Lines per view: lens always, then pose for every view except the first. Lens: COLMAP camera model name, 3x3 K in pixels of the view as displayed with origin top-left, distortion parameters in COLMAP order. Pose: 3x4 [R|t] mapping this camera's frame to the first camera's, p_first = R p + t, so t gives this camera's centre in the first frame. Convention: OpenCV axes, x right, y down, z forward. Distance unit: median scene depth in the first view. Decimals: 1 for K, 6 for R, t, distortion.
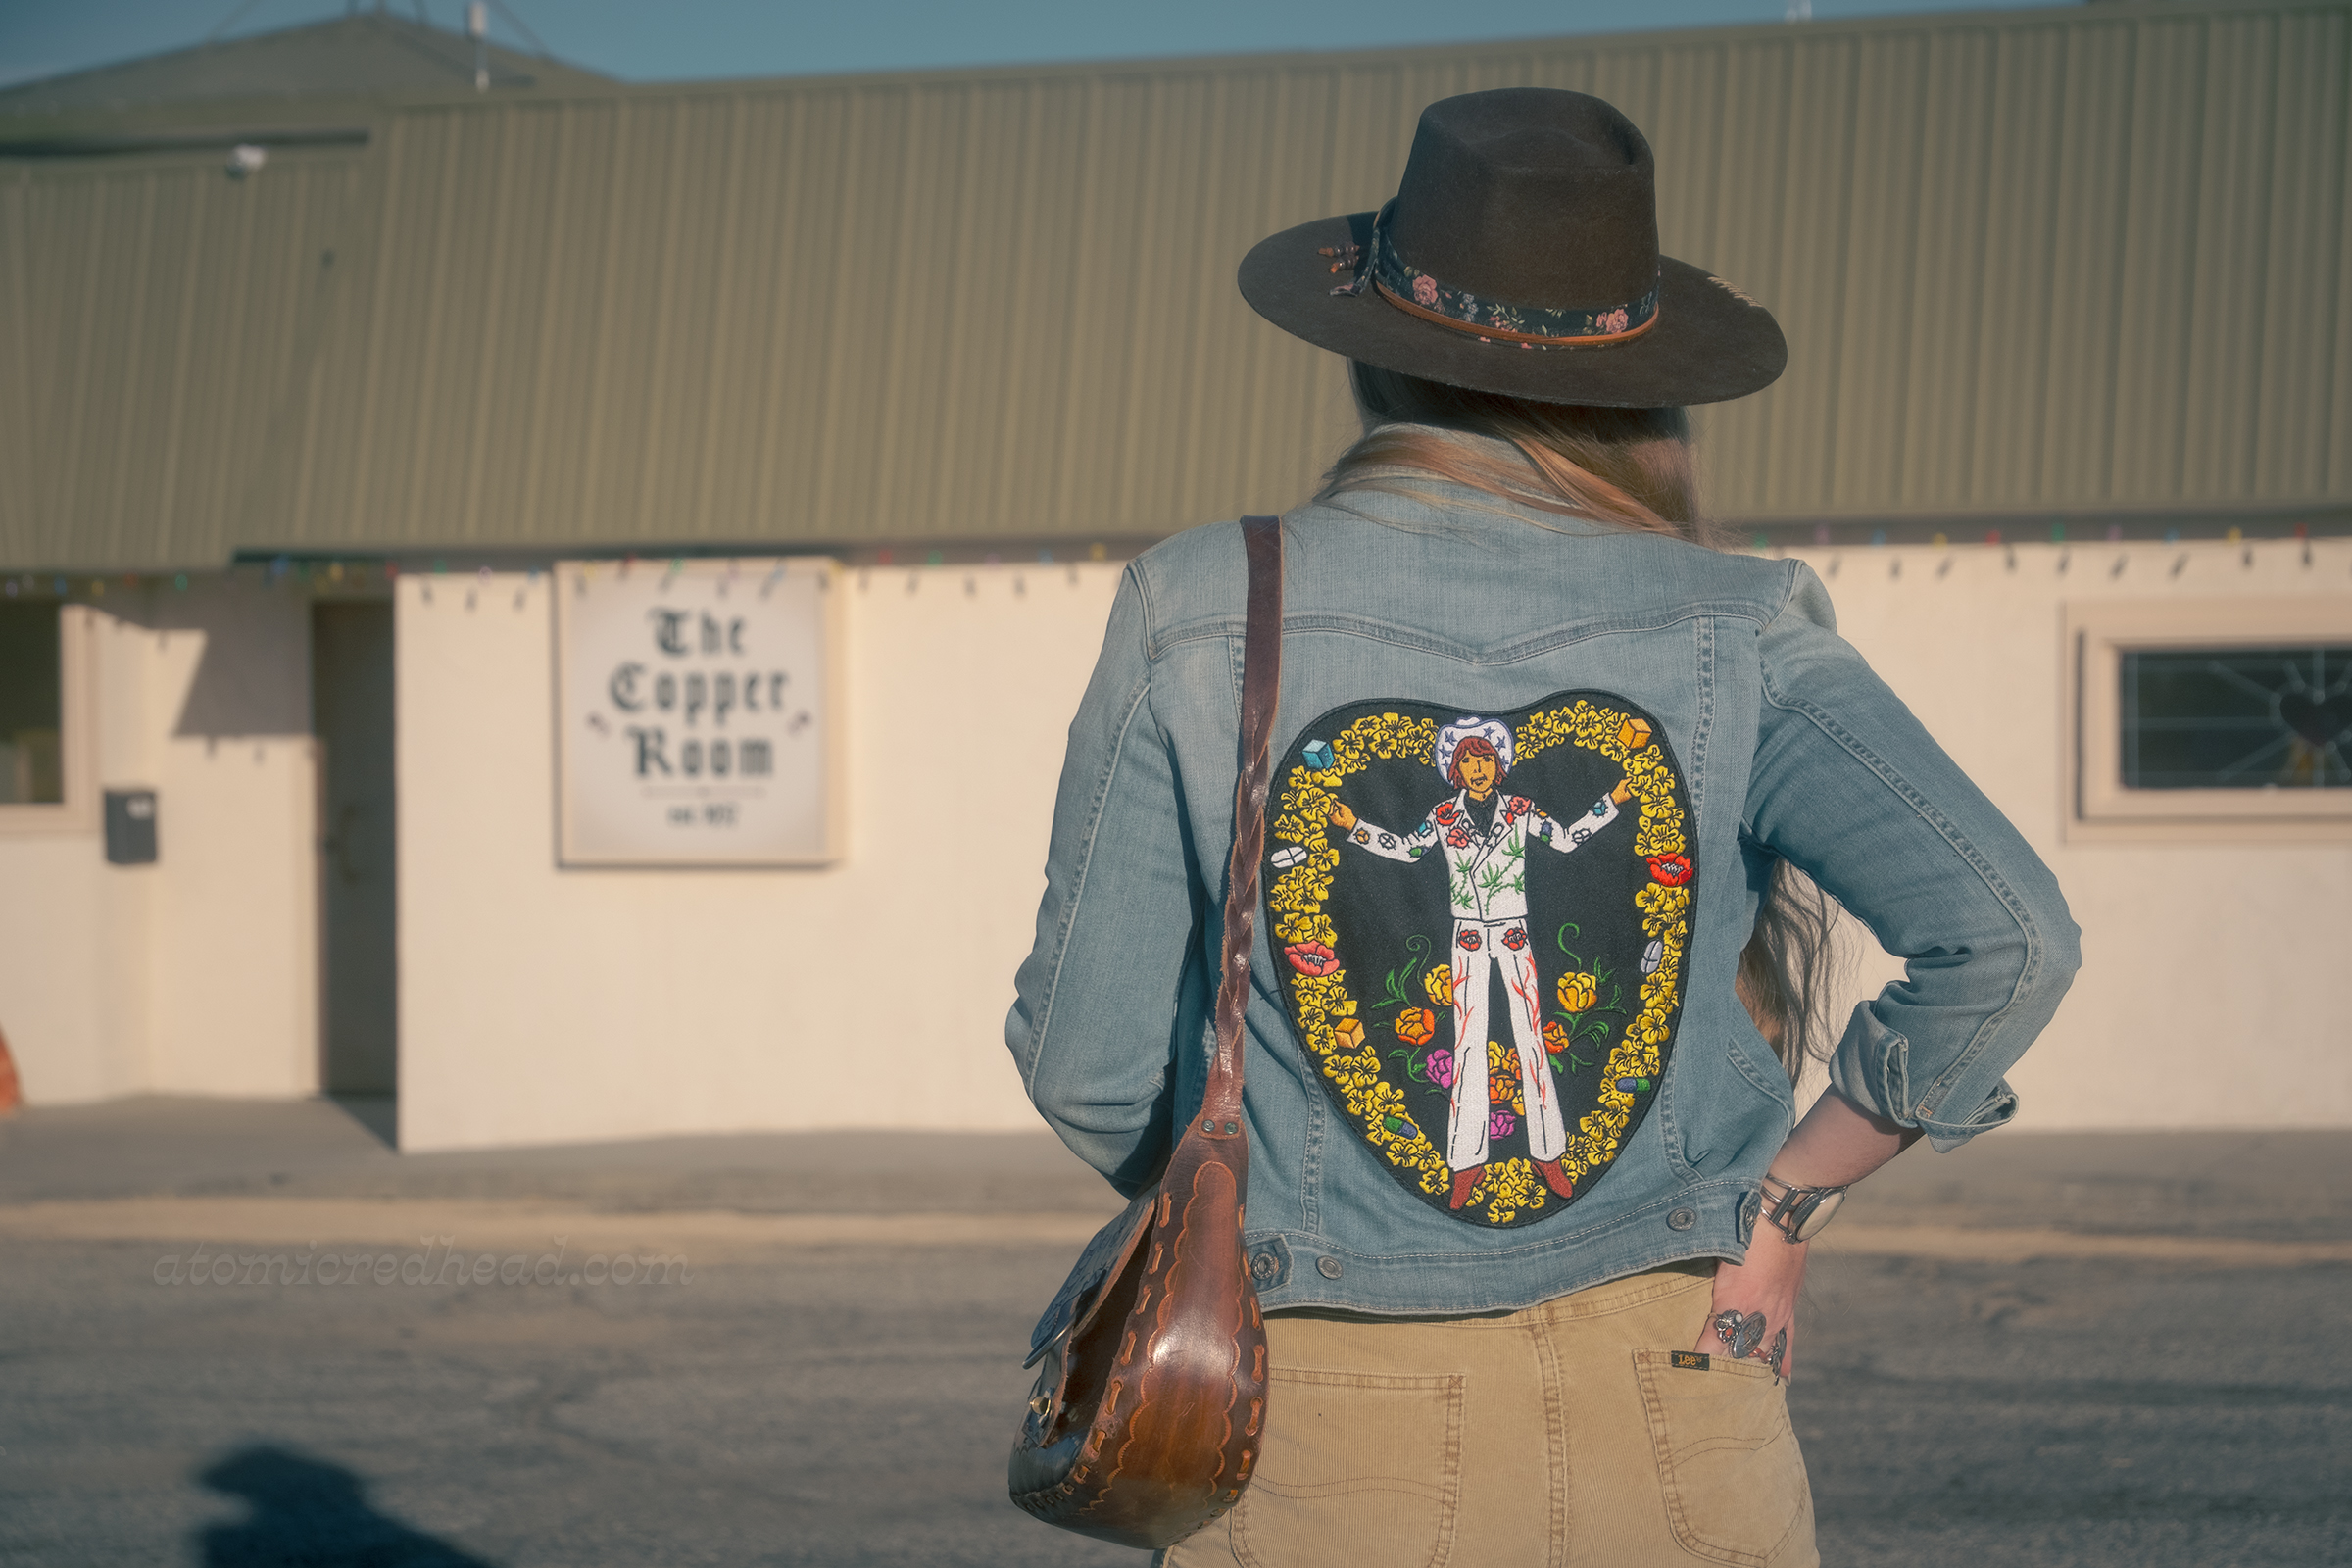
lens RADIAL K [[5222.6, 0, 1161.7], [0, 5222.6, 781.2], [0, 0, 1]] dist [0.169372, 0.000000]
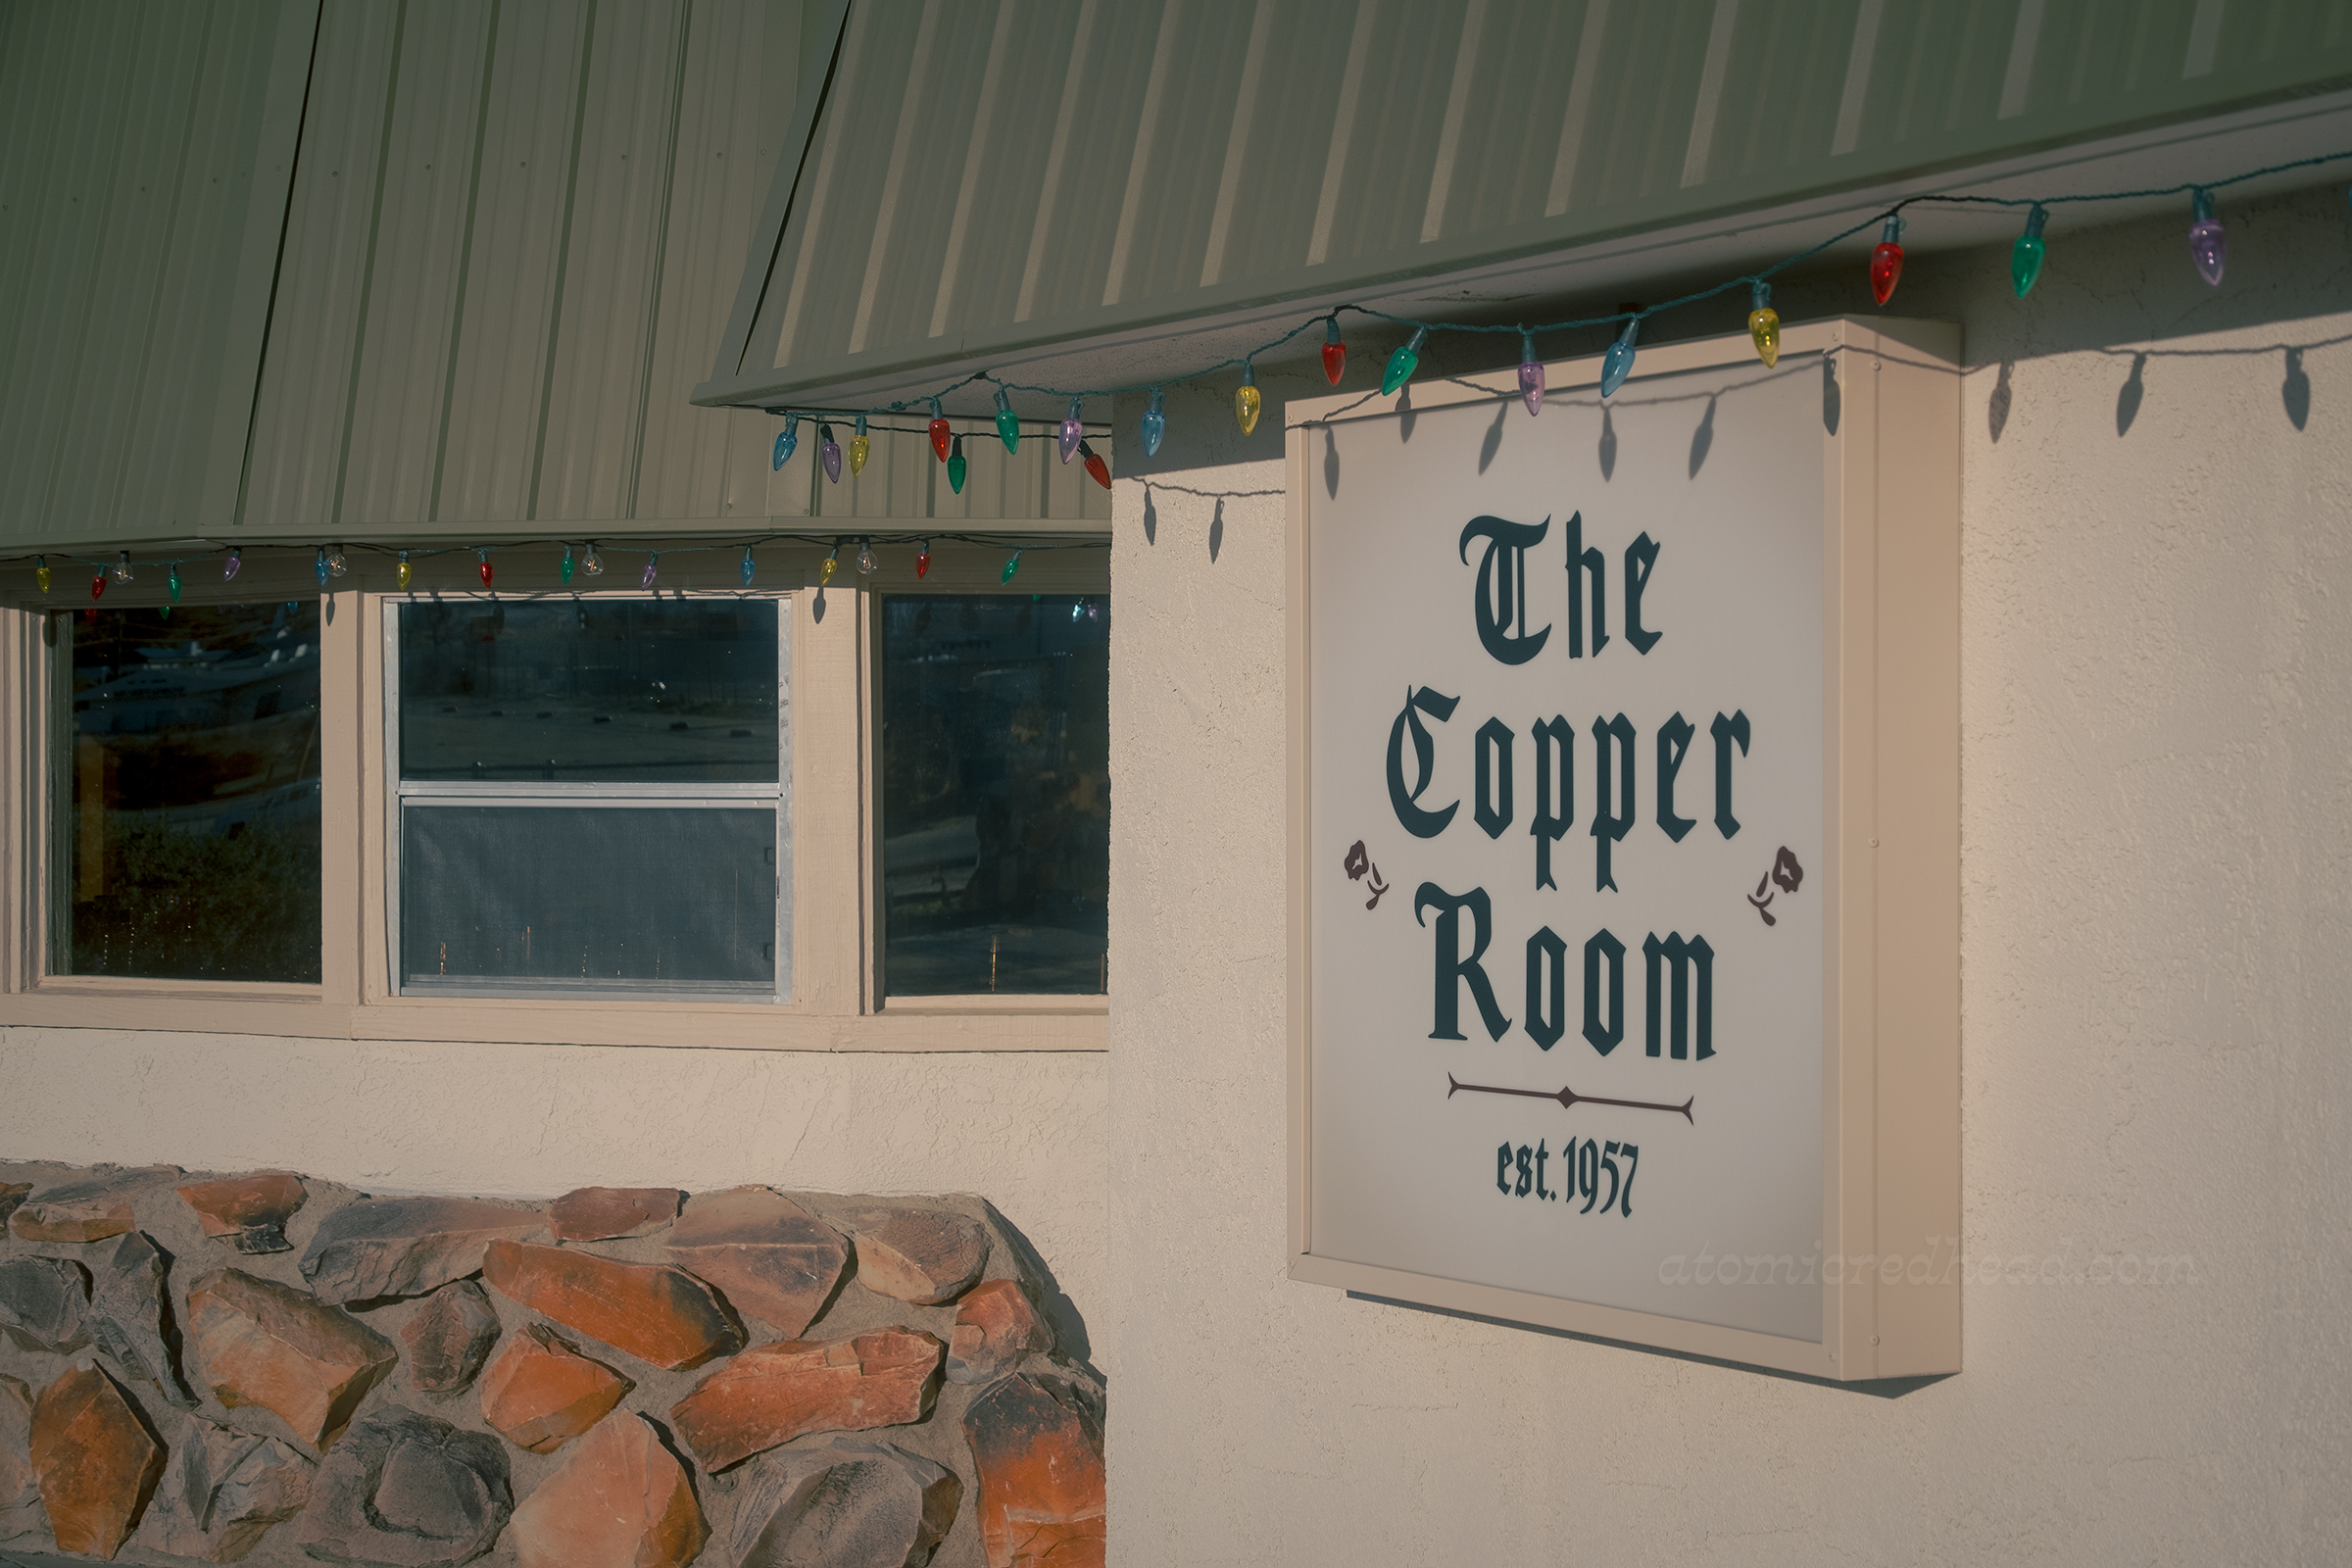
lens RADIAL K [[4451.5, 0, 1188.9], [0, 4451.5, 782.8], [0, 0, 1]] dist [-0.063987, 0.000000]
pose [[0.796430, 0.001866, -0.604727, 0.062750], [-0.008967, 0.999922, -0.008725, -0.016150], [0.604664, 0.012371, 0.796385, 0.883294]]
